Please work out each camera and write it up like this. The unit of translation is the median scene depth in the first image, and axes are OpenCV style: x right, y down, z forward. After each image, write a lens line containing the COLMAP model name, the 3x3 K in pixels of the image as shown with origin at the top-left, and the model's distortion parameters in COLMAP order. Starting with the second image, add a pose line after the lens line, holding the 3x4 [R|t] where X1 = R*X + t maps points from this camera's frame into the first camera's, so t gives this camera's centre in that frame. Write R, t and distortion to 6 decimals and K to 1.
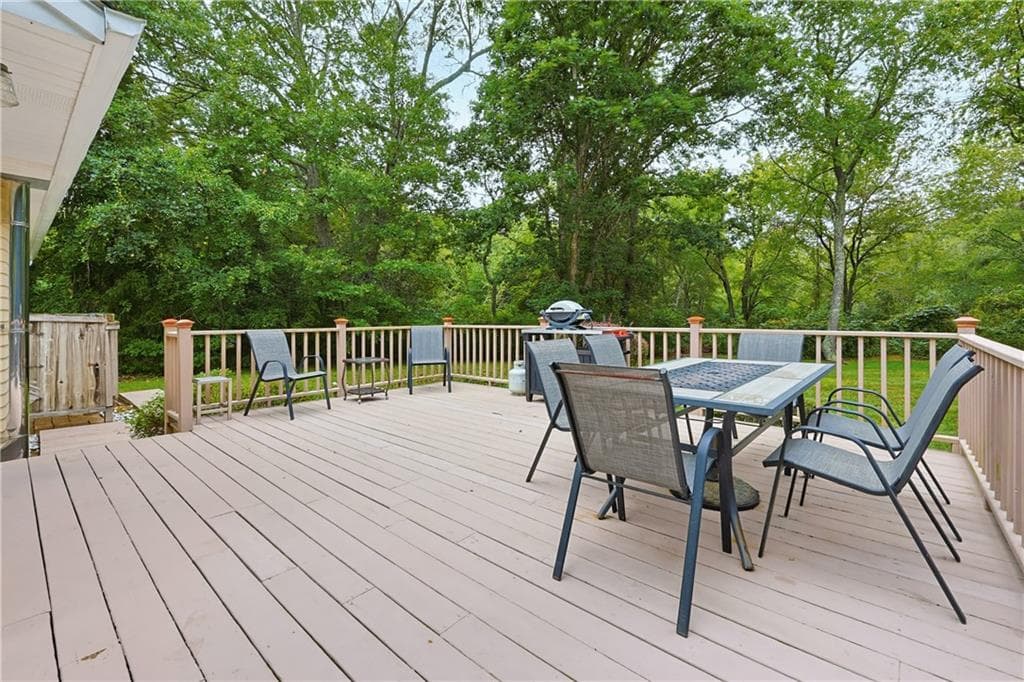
lens RADIAL K [[448.9, 0, 529.7], [0, 448.9, 314.5], [0, 0, 1]] dist [-0.008752, -0.001499]
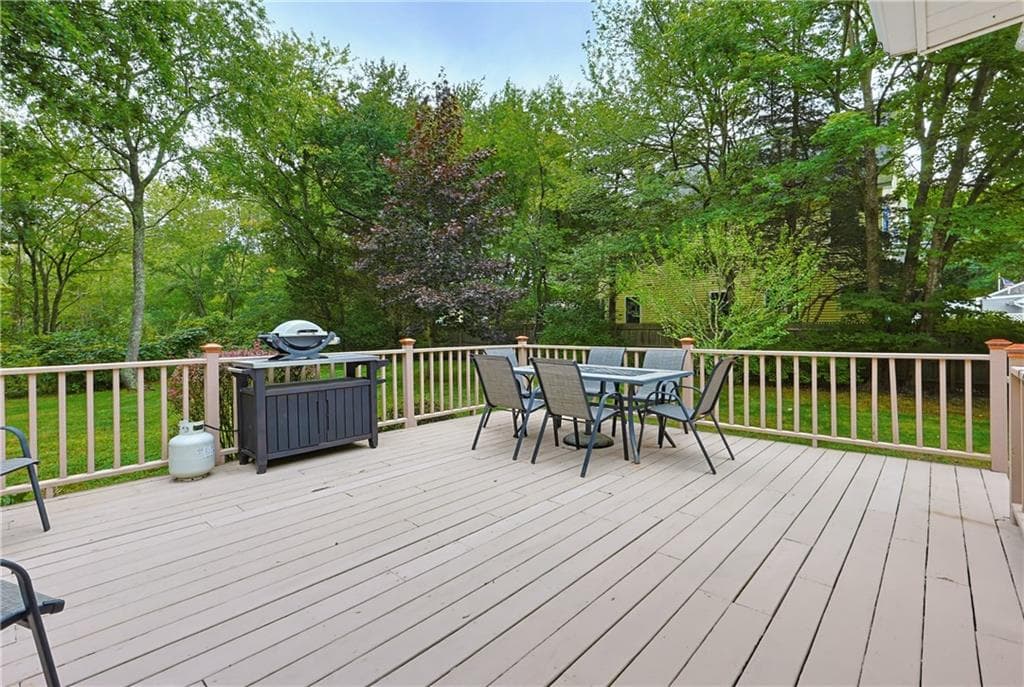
lens RADIAL K [[494.1, 0, 503.9], [0, 494.1, 335.0], [0, 0, 1]] dist [-0.012997, 0.000385]
pose [[0.005563, 0.008292, 0.999950, -0.260800], [0.008800, 0.999926, -0.008341, 0.003155], [-0.999946, 0.008846, 0.005490, 0.244287]]
